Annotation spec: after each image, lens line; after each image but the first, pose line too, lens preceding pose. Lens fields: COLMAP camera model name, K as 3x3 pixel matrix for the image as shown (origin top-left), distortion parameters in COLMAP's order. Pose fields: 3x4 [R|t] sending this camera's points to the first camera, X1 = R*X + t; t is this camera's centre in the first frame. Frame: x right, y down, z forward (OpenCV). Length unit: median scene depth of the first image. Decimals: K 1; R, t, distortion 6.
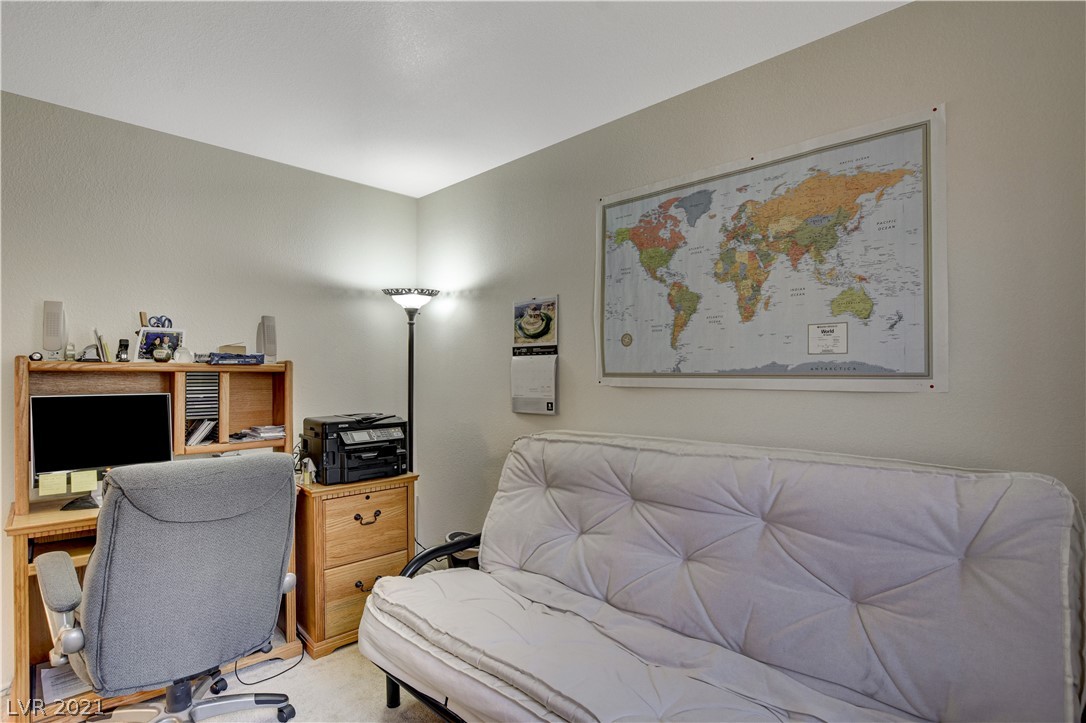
lens RADIAL K [[542.8, 0, 547.1], [0, 542.8, 370.3], [0, 0, 1]] dist [-0.014941, -0.000403]
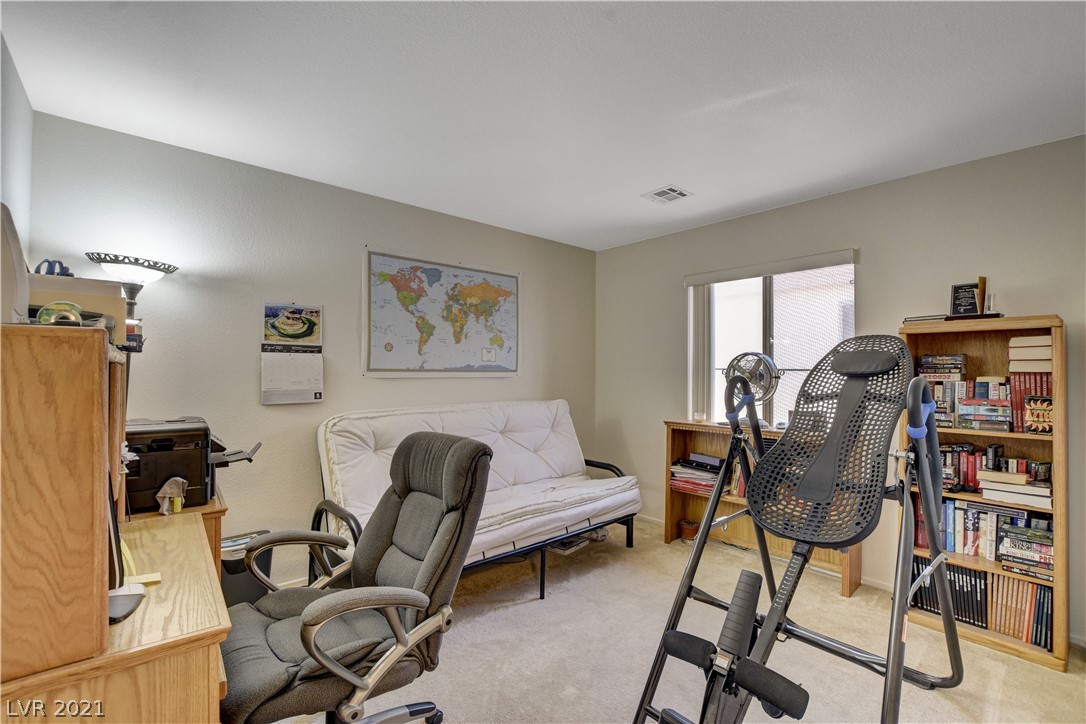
lens RADIAL K [[461.8, 0, 543.2], [0, 461.8, 371.1], [0, 0, 1]] dist [0.000185, 0.000031]
pose [[0.101961, 0.004415, 0.994779, -0.963757], [-0.007418, 0.999966, -0.003678, 0.011290], [-0.994761, -0.007004, 0.101990, 0.383497]]
